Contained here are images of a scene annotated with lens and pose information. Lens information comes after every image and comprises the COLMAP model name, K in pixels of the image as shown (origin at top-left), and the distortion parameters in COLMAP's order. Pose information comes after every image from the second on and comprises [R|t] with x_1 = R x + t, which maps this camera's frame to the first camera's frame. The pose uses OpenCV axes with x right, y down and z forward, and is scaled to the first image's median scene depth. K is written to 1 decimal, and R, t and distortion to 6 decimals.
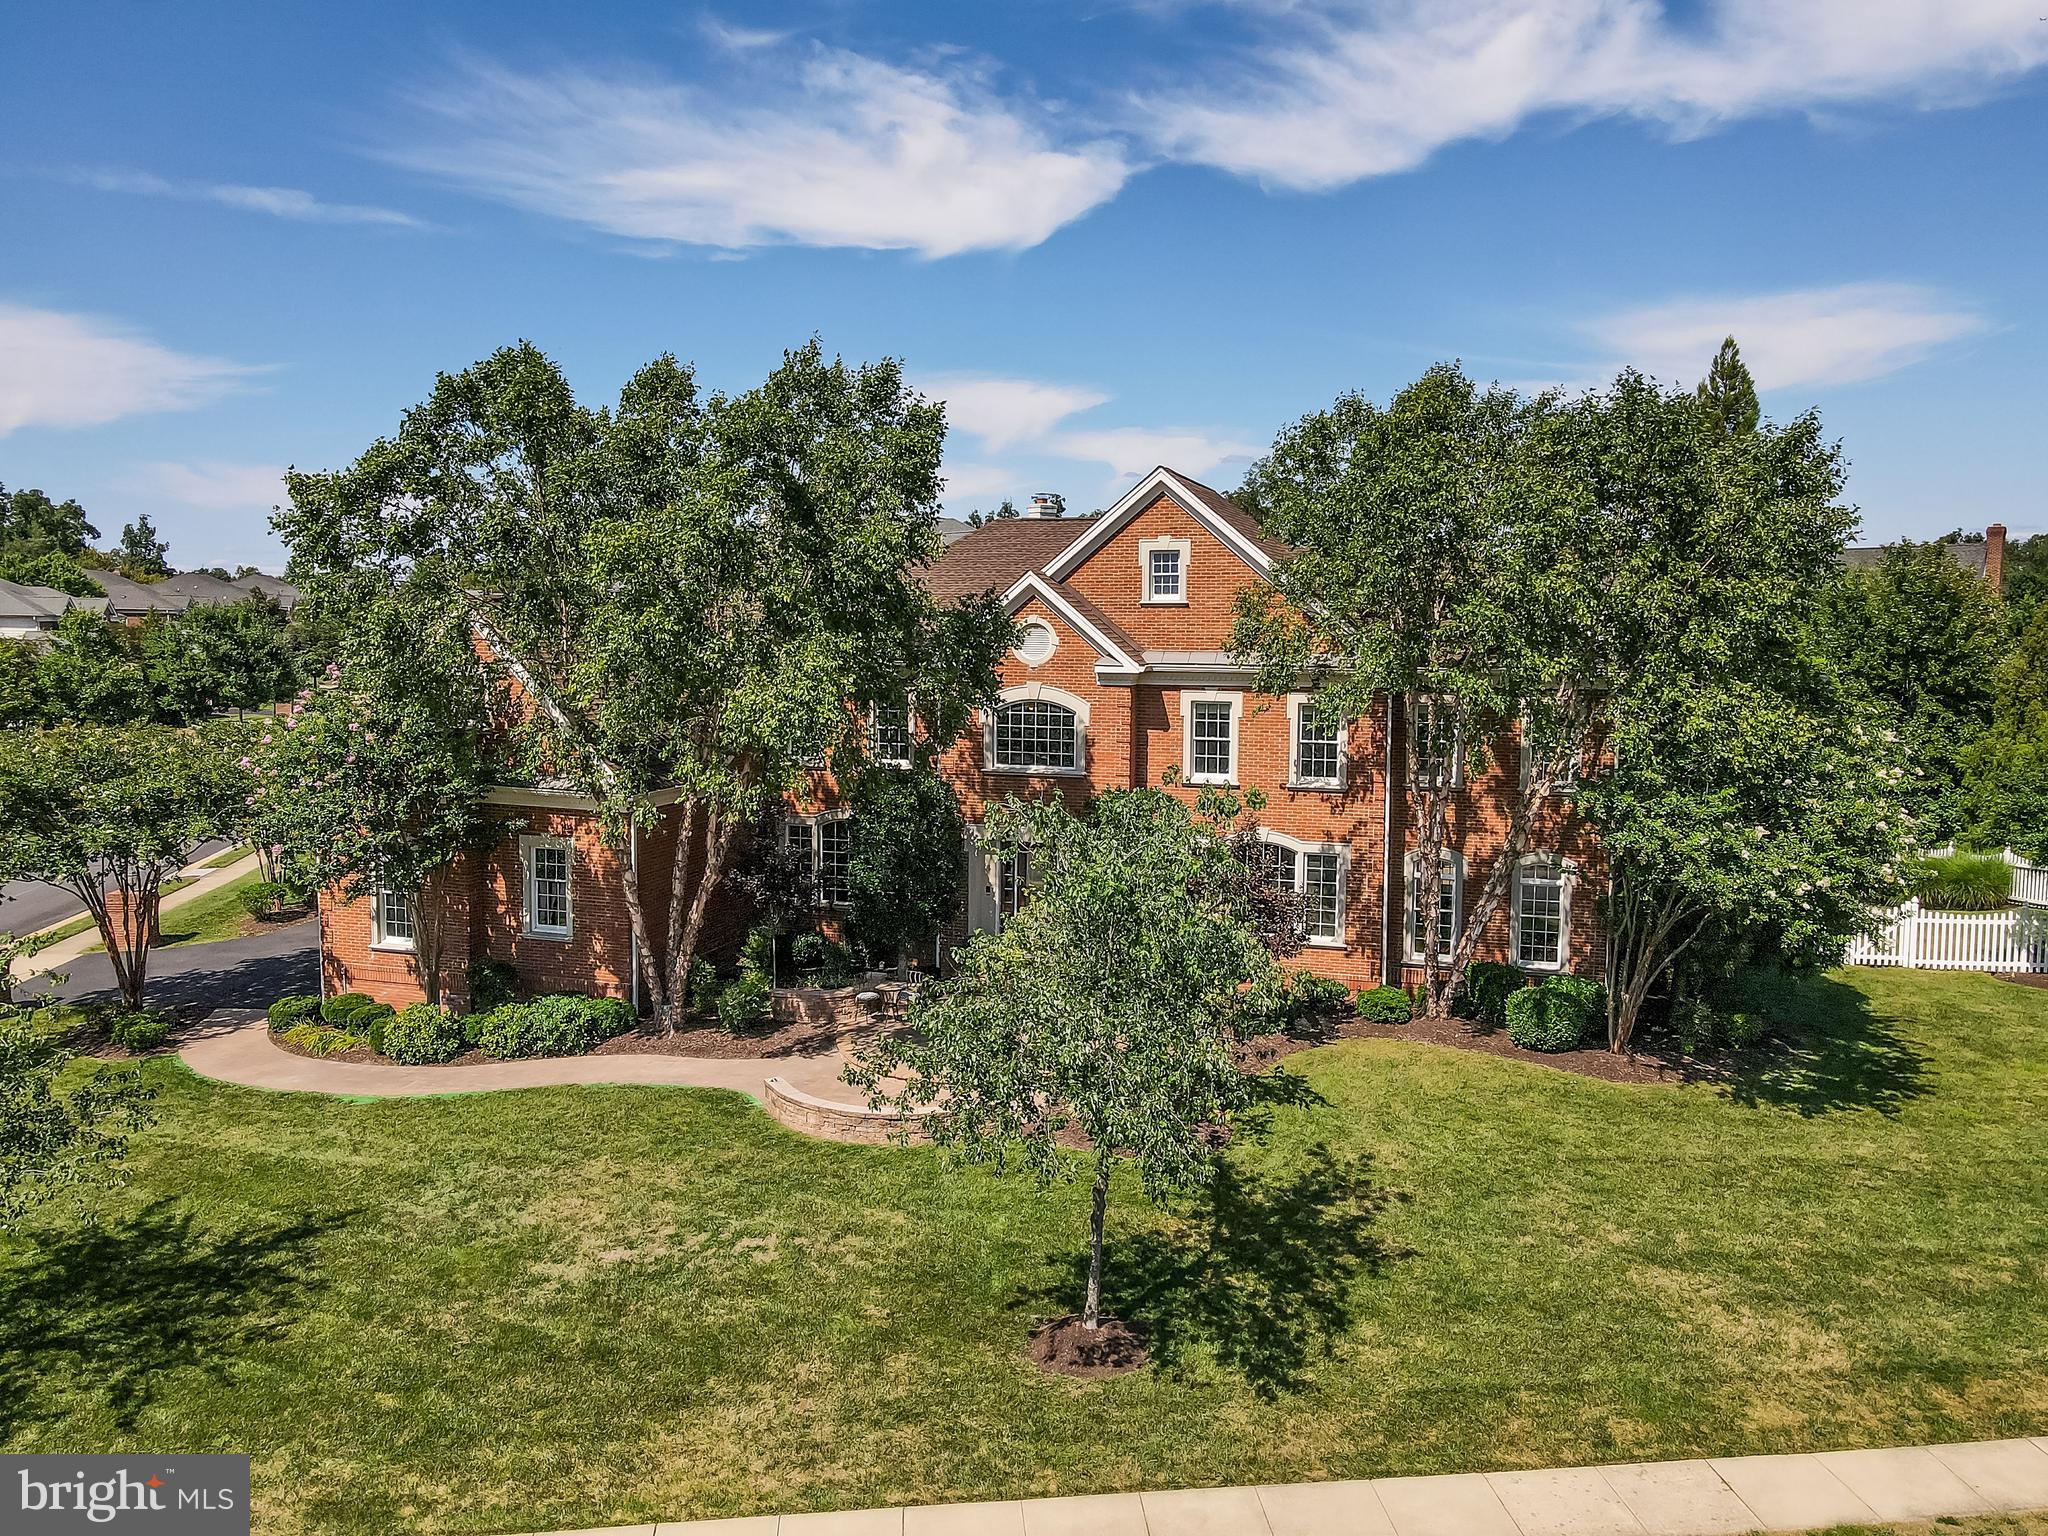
lens RADIAL K [[1448.7, 0, 1029.9], [0, 1448.7, 764.9], [0, 0, 1]] dist [0.005298, -0.004510]
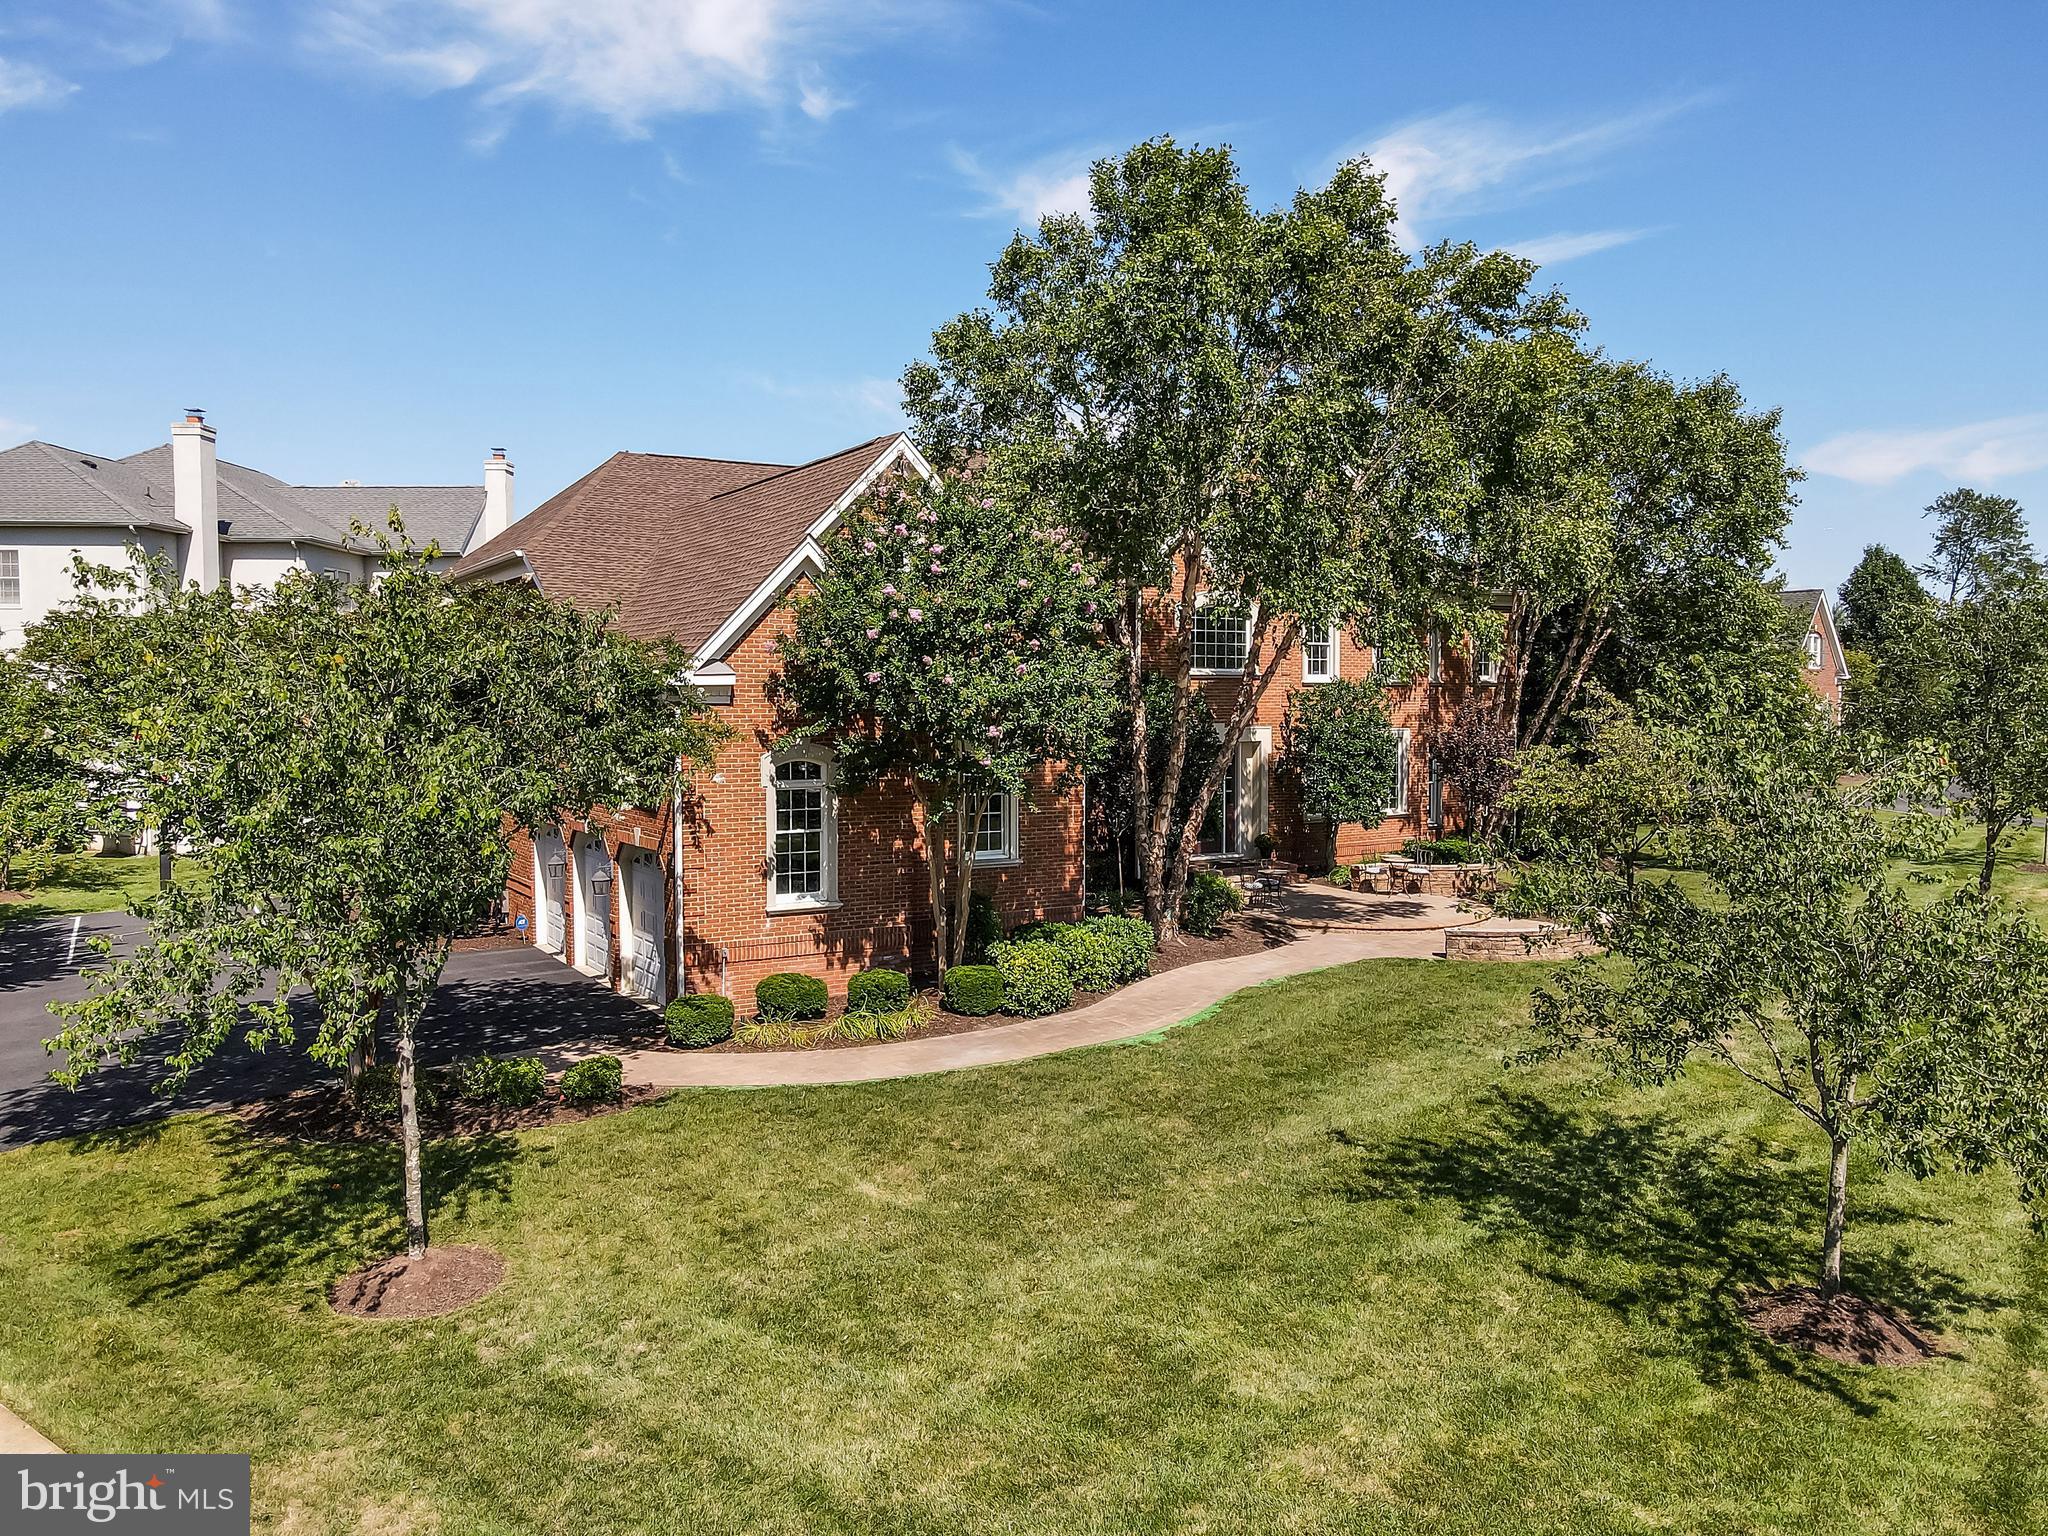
lens RADIAL K [[1448.7, 0, 1023.8], [0, 1448.7, 779.9], [0, 0, 1]] dist [0.005298, -0.004510]
pose [[0.654746, -0.049692, 0.754214, -0.961723], [0.082238, 0.996596, -0.005731, 0.082079], [-0.751362, 0.065778, 0.656604, 0.472113]]
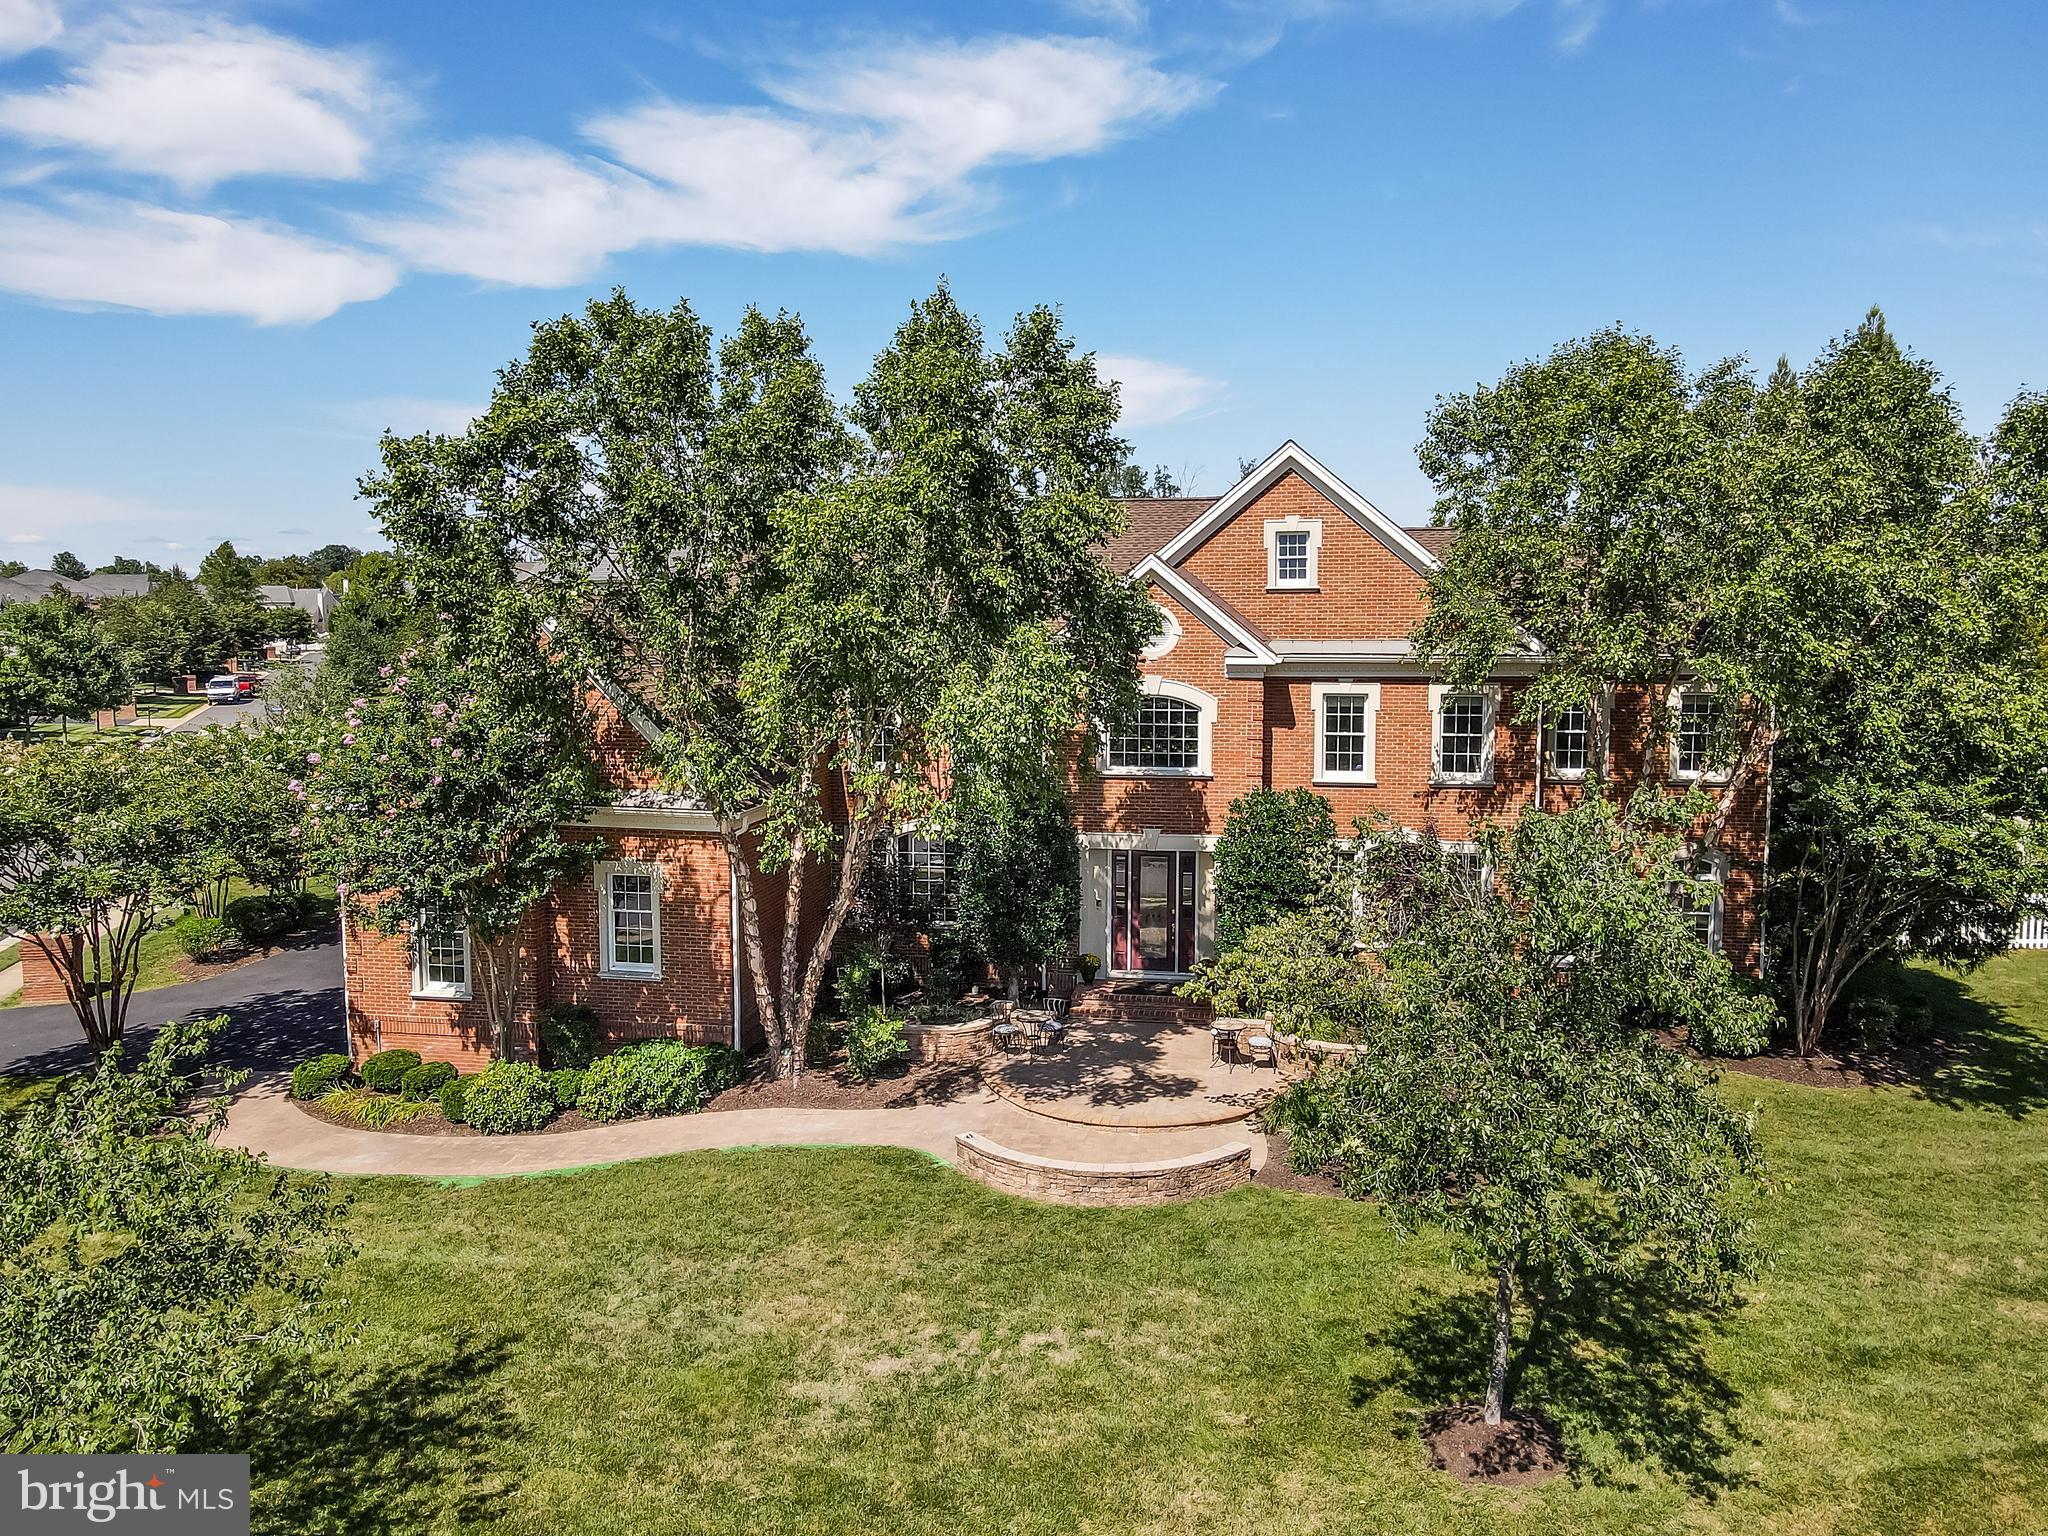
lens RADIAL K [[1448.7, 0, 1002.8], [0, 1448.7, 756.5], [0, 0, 1]] dist [0.005298, -0.004510]
pose [[0.992967, -0.021192, 0.116479, -0.217405], [0.021207, 0.999774, 0.001113, -0.010135], [-0.116476, 0.001365, 0.993193, 0.111235]]
